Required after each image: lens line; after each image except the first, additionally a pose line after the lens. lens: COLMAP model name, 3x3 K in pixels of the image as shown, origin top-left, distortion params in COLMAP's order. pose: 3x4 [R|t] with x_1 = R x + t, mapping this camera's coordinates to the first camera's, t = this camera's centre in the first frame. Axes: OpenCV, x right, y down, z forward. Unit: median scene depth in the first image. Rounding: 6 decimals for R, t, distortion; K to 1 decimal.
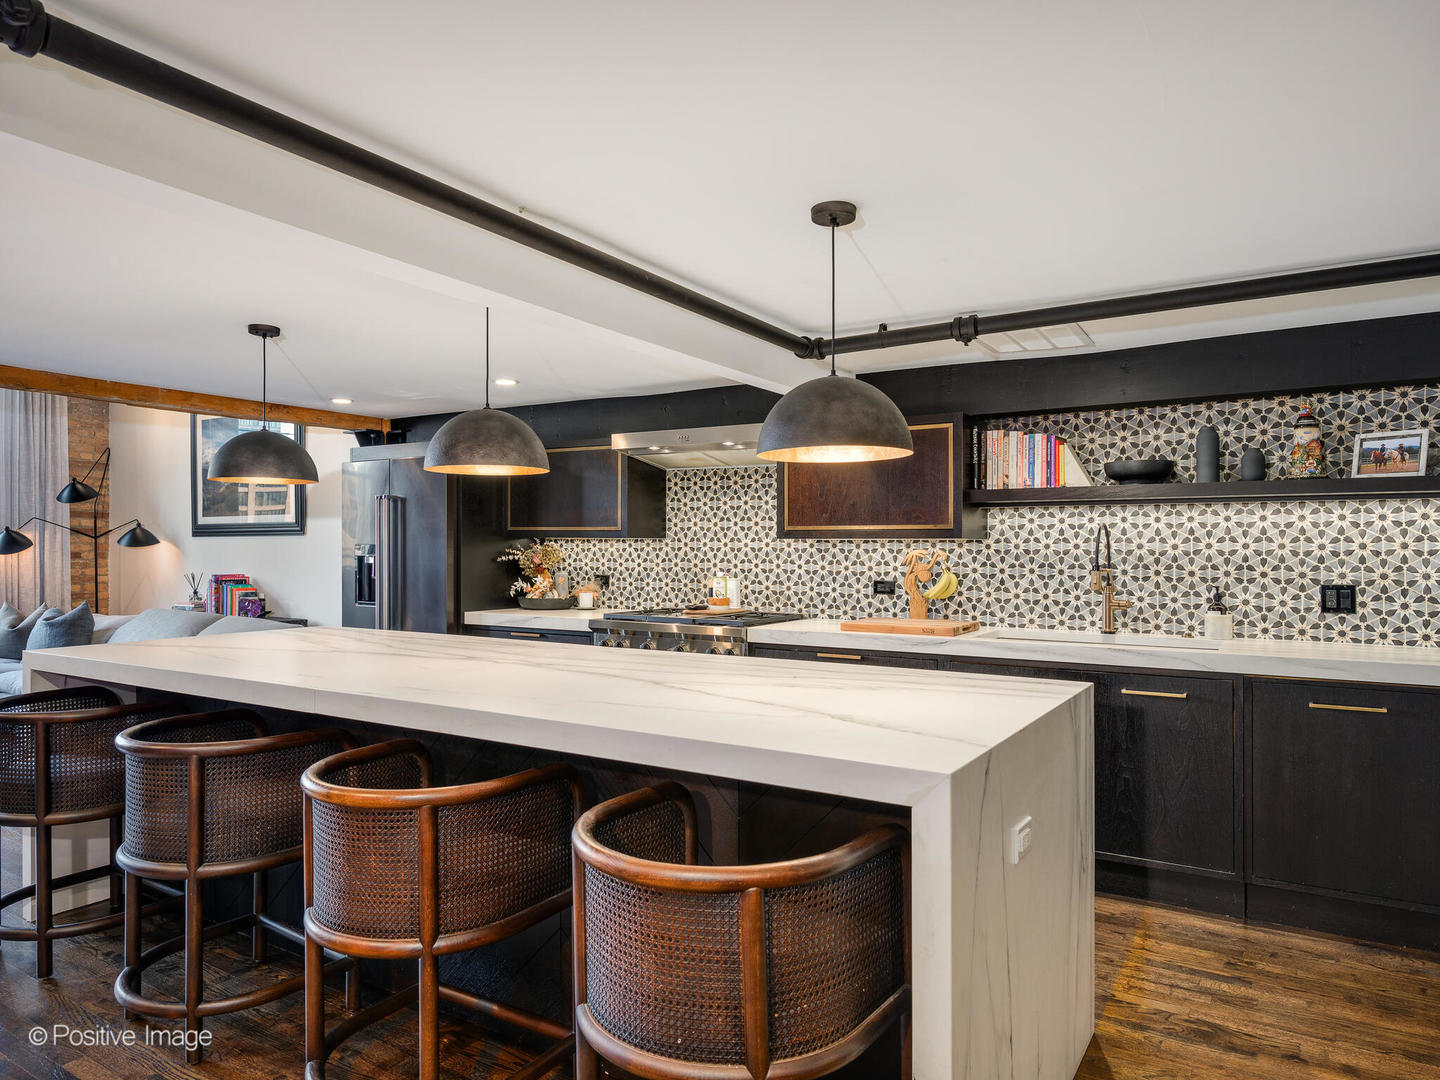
lens RADIAL K [[921.6, 0, 728.6], [0, 921.6, 536.2], [0, 0, 1]] dist [-0.003183, -0.002015]
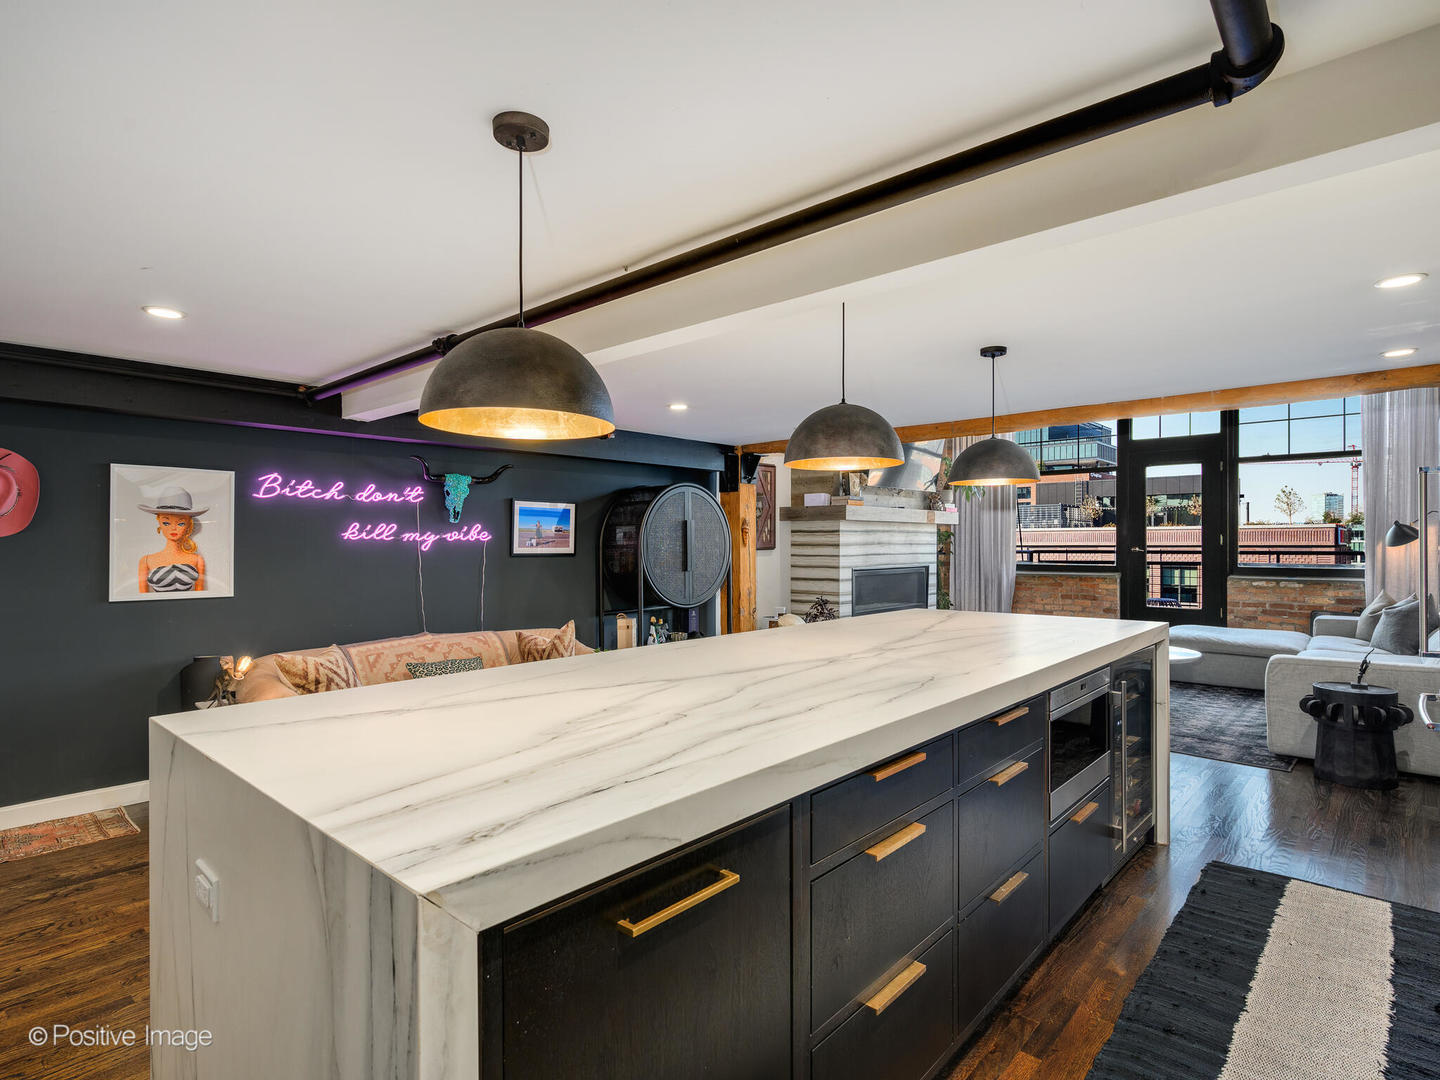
lens RADIAL K [[746.4, 0, 724.2], [0, 746.4, 540.4], [0, 0, 1]] dist [0.001120, -0.000535]
pose [[-0.177801, -0.003606, -0.984060, 0.365126], [0.014079, 0.999882, -0.006208, 0.011834], [0.983966, -0.014958, -0.177729, 0.635166]]
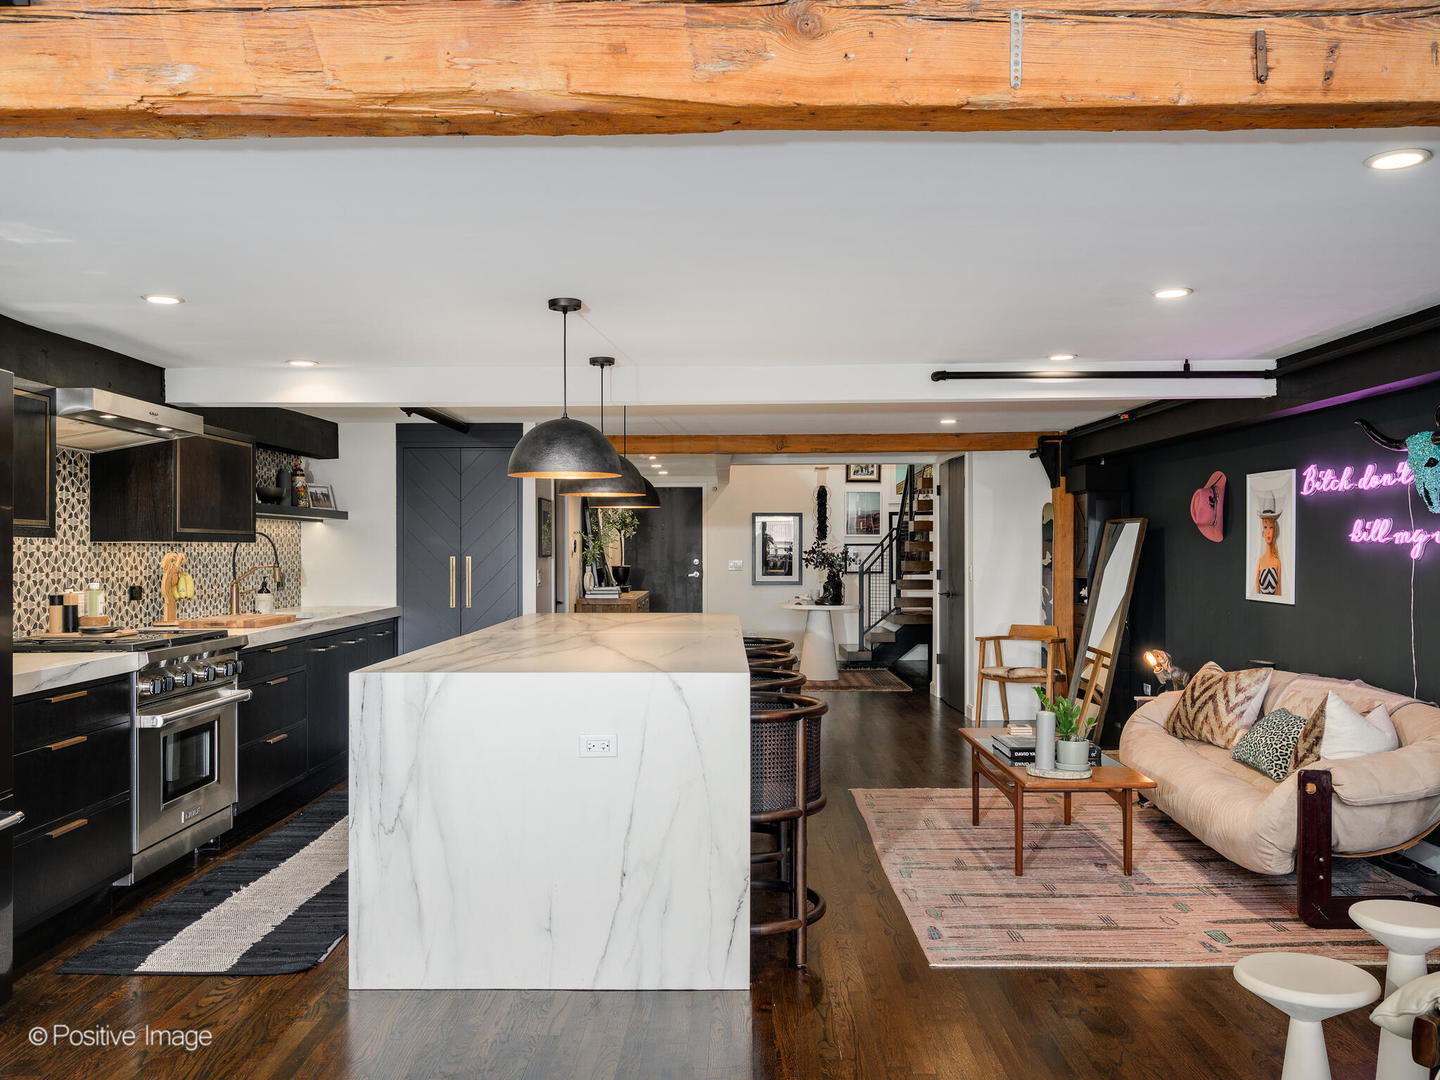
lens RADIAL K [[1202.3, 0, 731.3], [0, 1202.3, 536.9], [0, 0, 1]] dist [-0.003542, -0.006388]
pose [[-0.528712, 0.010096, 0.848741, -1.209163], [-0.004972, 0.999875, -0.014991, 0.013385], [-0.848787, -0.012145, -0.528596, 1.127942]]
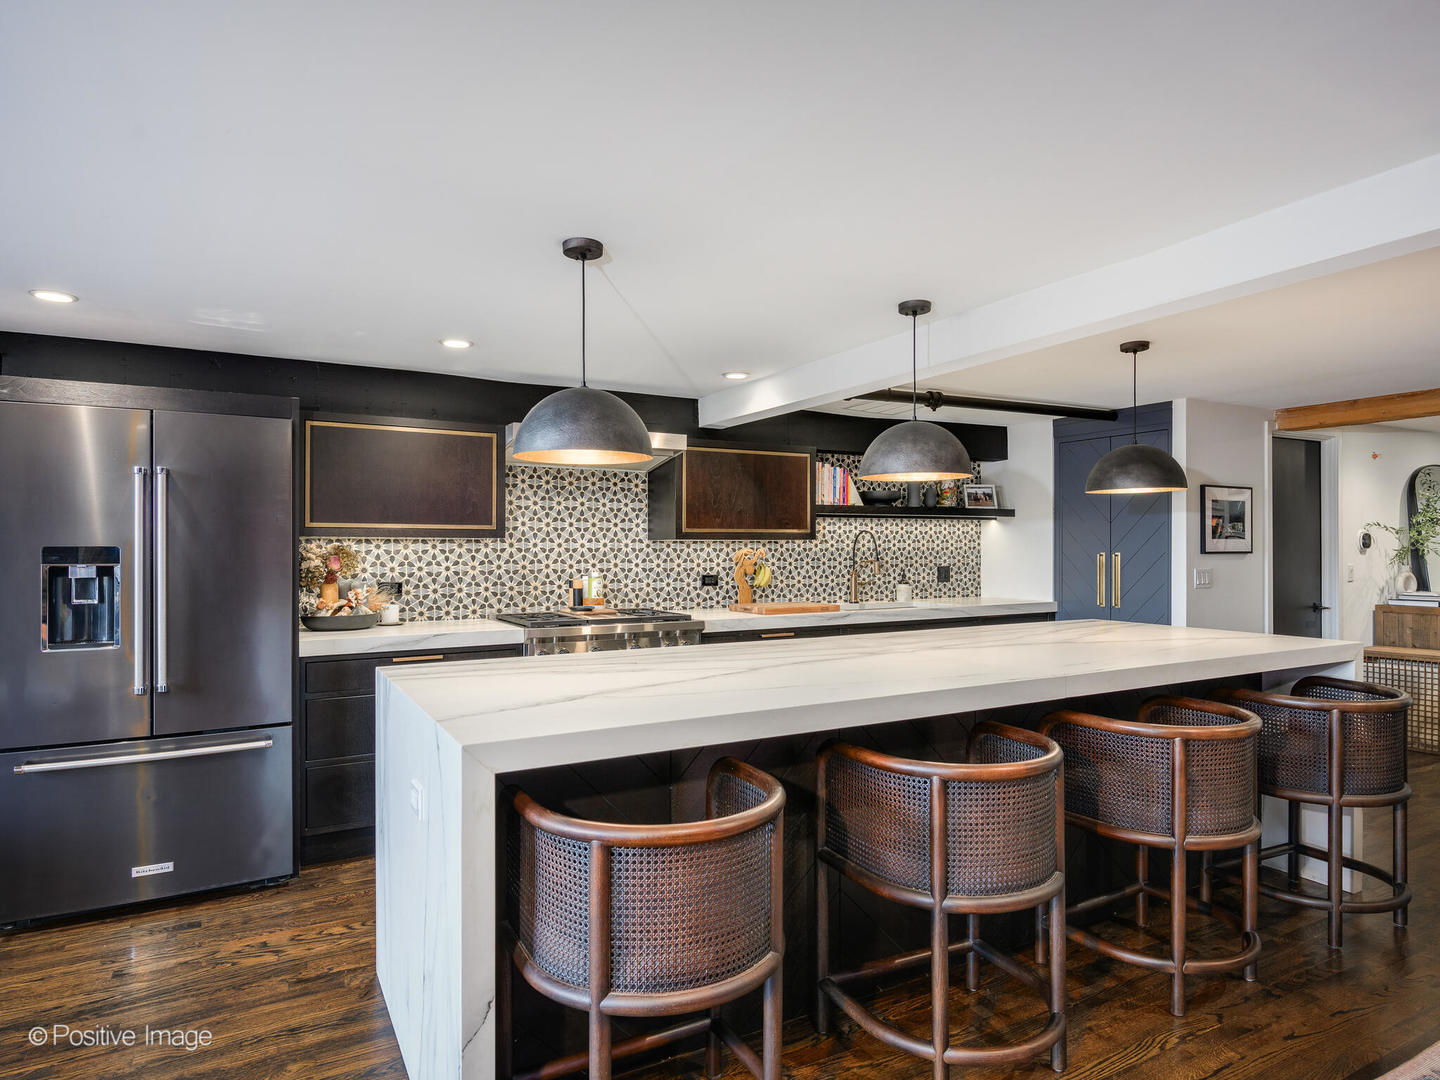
lens RADIAL K [[848.3, 0, 709.6], [0, 848.3, 545.9], [0, 0, 1]] dist [-0.012363, -0.000342]
pose [[0.494579, -0.002756, 0.869128, -0.790475], [-0.005076, 0.999969, 0.006059, 0.003981], [-0.869118, -0.007408, 0.494549, 0.449572]]
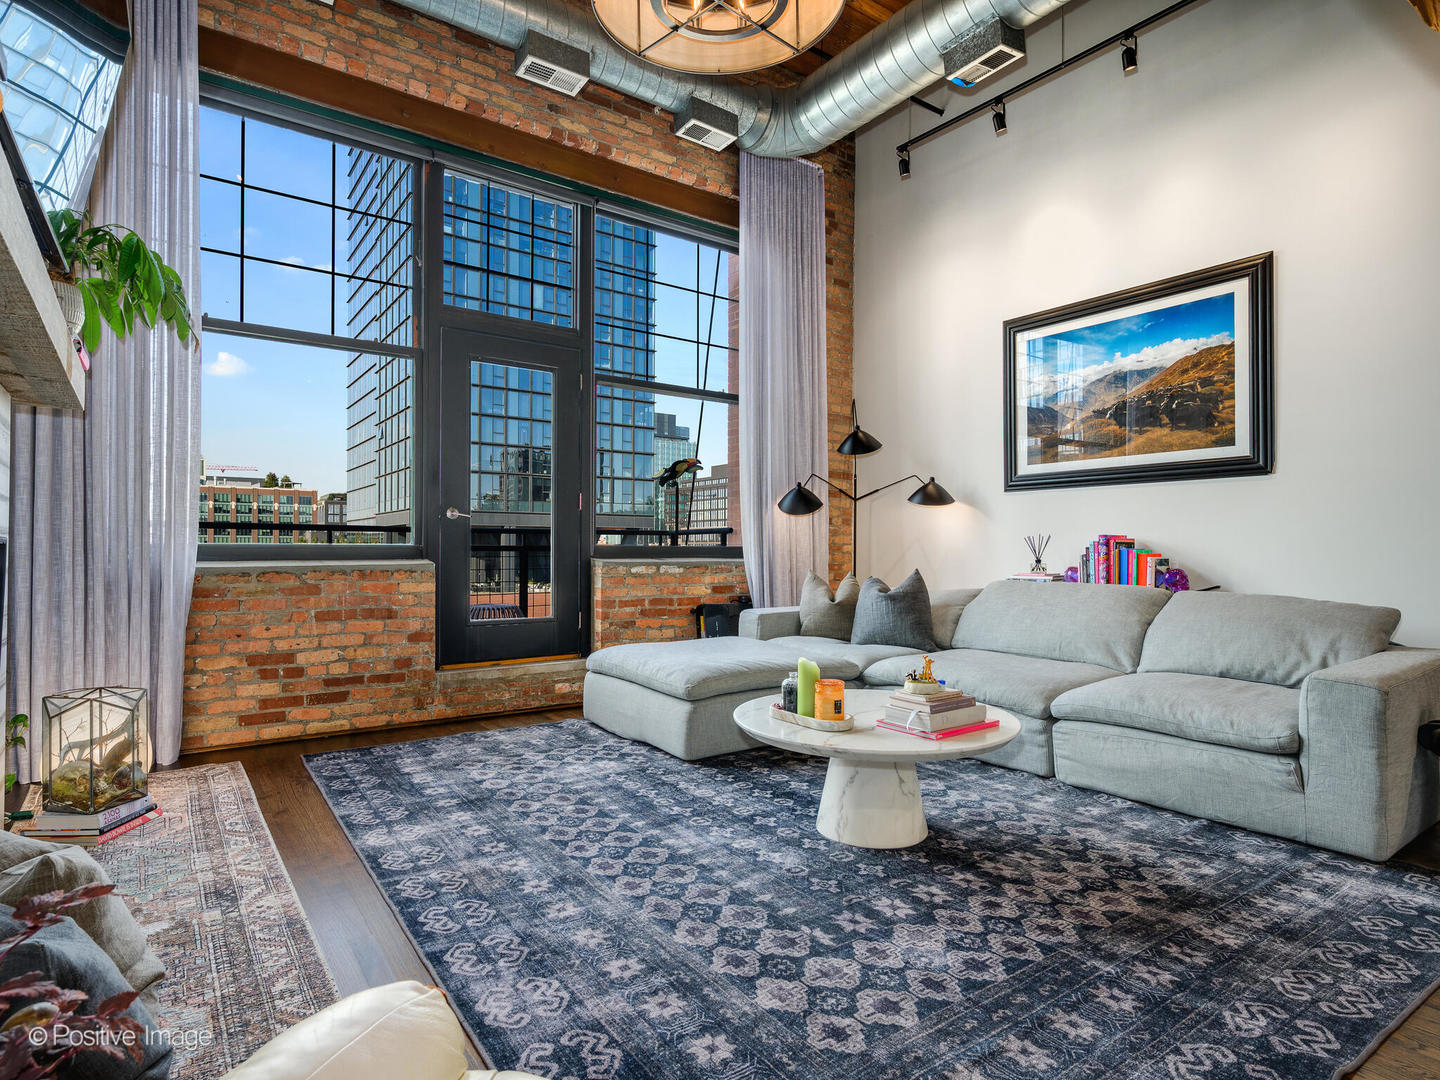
lens RADIAL K [[787.9, 0, 725.2], [0, 787.9, 552.7], [0, 0, 1]] dist [-0.001450, -0.002961]
pose [[0.925230, 0.003788, -0.379389, -0.955875], [0.002100, 0.999884, 0.015103, 0.073134], [0.379402, -0.014770, 0.925114, 0.491786]]
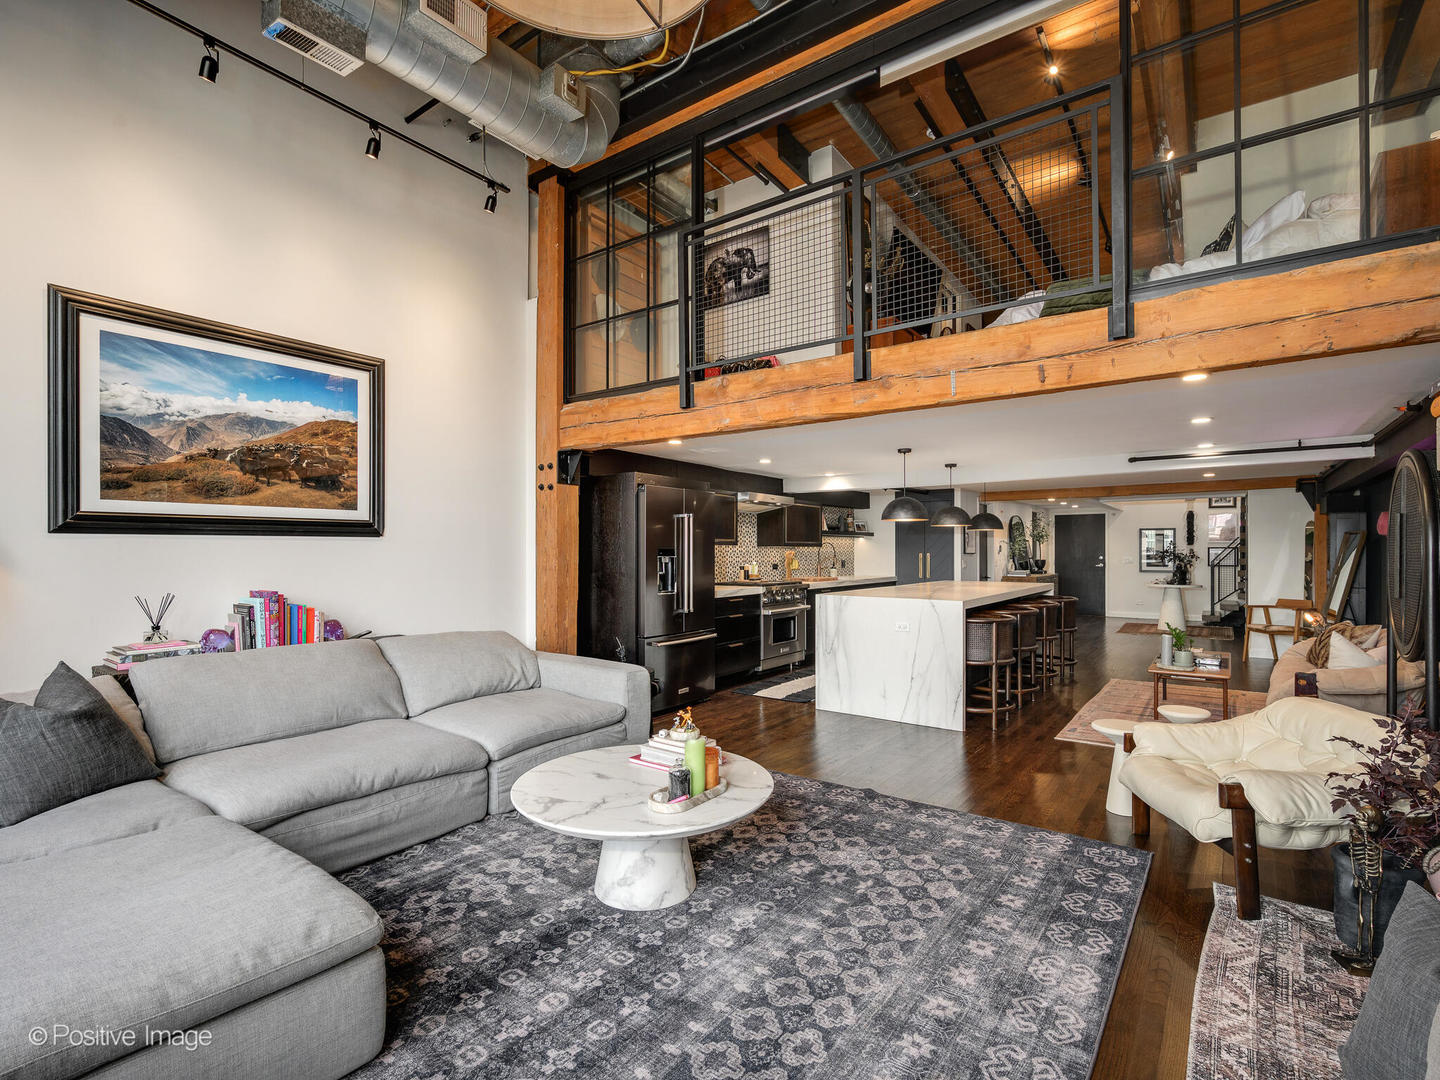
lens RADIAL K [[694.8, 0, 720.5], [0, 694.8, 538.4], [0, 0, 1]] dist [-0.000569, -0.000628]
pose [[0.073962, 0.016984, 0.997116, -1.678706], [-0.009457, 0.999822, -0.016329, 0.012557], [-0.997216, -0.008222, 0.074109, 1.002993]]
